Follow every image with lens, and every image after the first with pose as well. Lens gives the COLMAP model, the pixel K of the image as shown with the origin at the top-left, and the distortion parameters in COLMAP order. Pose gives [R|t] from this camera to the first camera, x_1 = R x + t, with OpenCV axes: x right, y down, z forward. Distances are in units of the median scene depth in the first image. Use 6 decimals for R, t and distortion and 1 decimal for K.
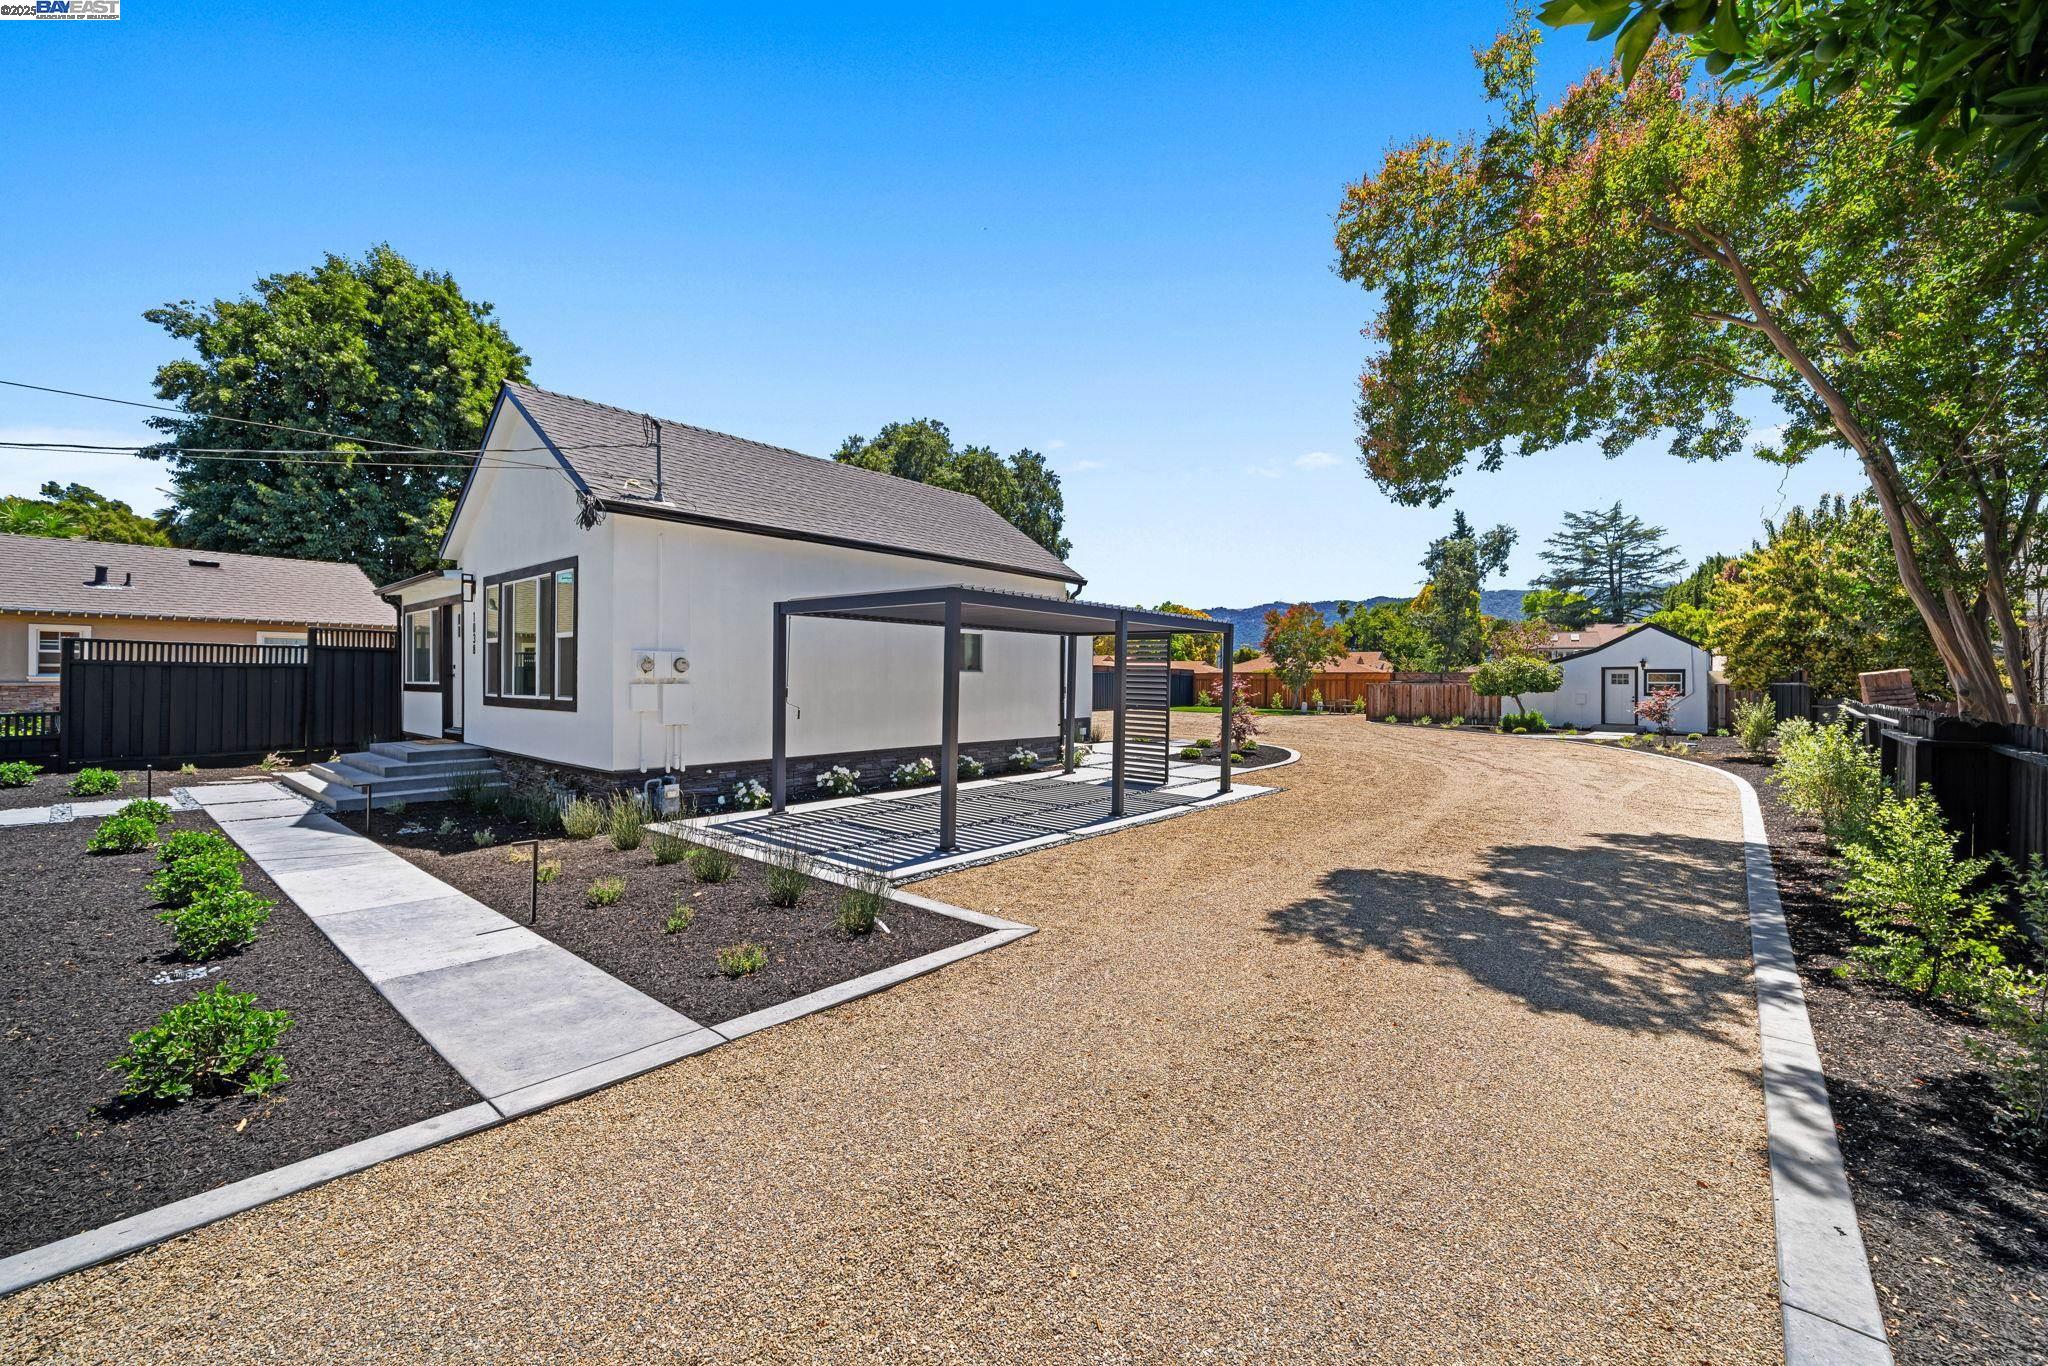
lens RADIAL K [[823.0, 0, 1011.7], [0, 823.0, 680.2], [0, 0, 1]] dist [-0.000564, -0.000247]
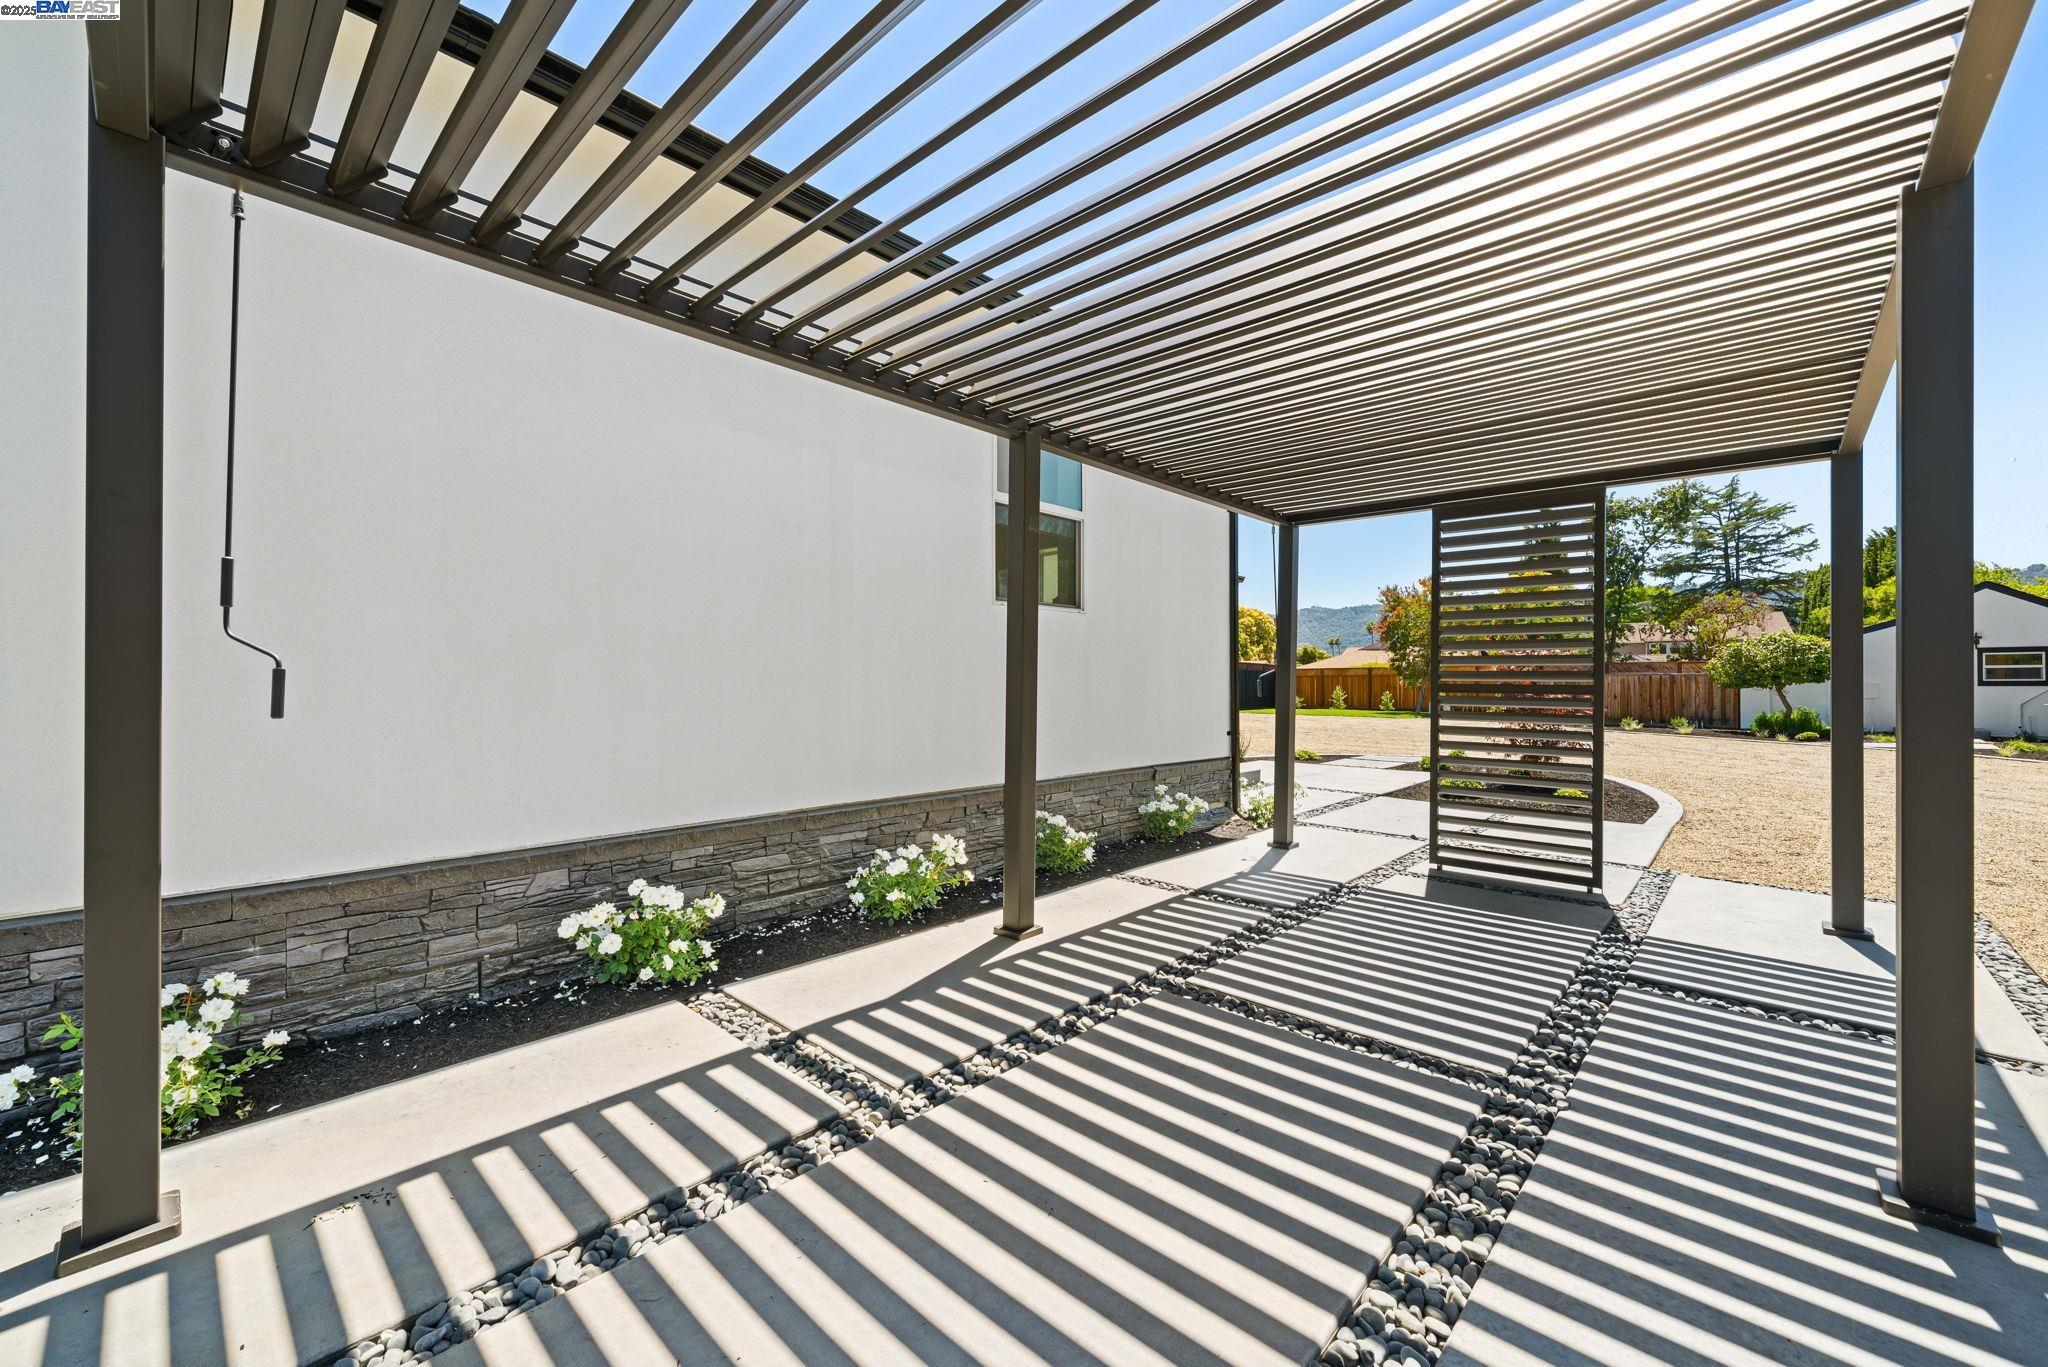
lens RADIAL K [[808.4, 0, 1012.4], [0, 808.4, 680.7], [0, 0, 1]] dist [0.000168, 0.000093]
pose [[0.998977, -0.007537, -0.044595, -0.024677], [0.007227, 0.999949, -0.007109, 0.013396], [0.044646, 0.006780, 0.998980, 0.269160]]
